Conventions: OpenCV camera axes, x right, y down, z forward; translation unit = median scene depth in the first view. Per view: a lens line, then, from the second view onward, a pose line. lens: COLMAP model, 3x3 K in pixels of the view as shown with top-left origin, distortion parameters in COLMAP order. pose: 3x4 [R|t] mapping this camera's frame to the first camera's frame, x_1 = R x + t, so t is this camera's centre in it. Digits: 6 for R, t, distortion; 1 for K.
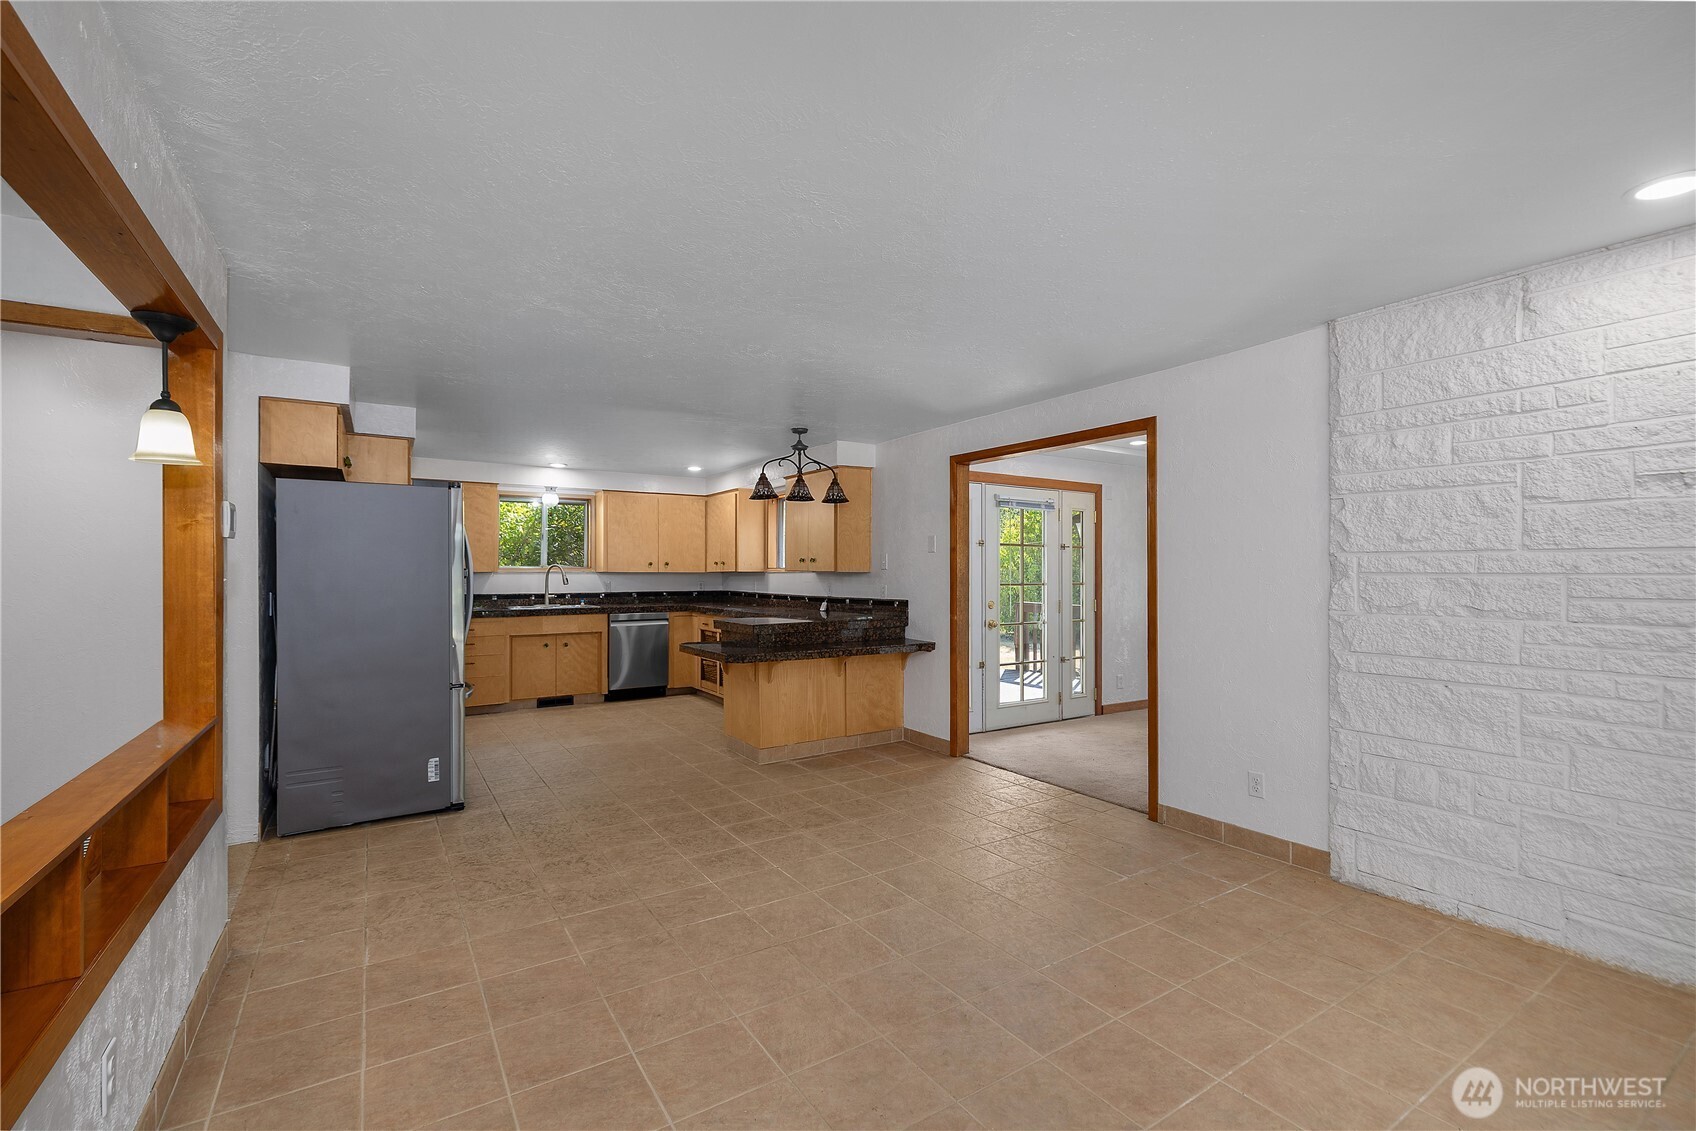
lens RADIAL K [[729.3, 0, 820.7], [0, 729.3, 571.7], [0, 0, 1]] dist [0.004876, -0.000159]
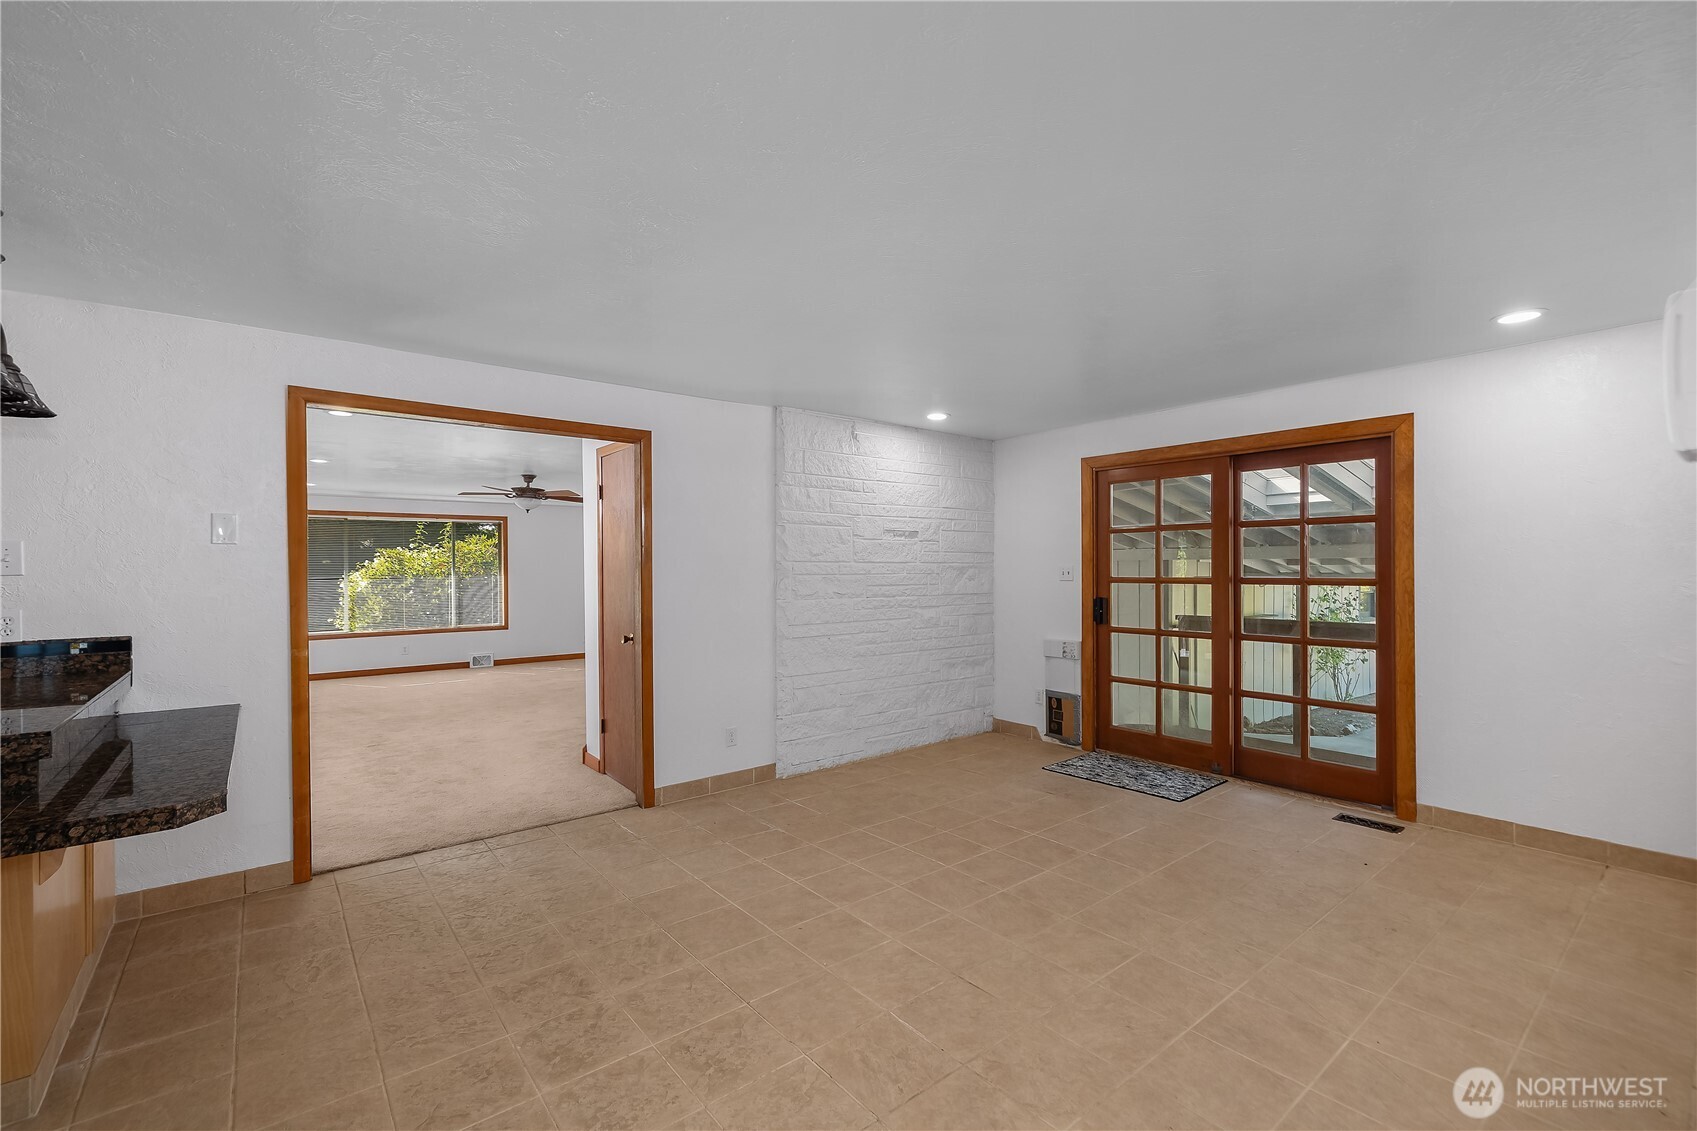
lens RADIAL K [[729.7, 0, 860.8], [0, 729.7, 568.2], [0, 0, 1]] dist [0.004876, -0.000159]
pose [[-0.130761, 0.002538, 0.991411, -0.847976], [0.003274, 0.999992, -0.002128, -0.007863], [-0.991408, 0.002967, -0.130769, 1.090638]]
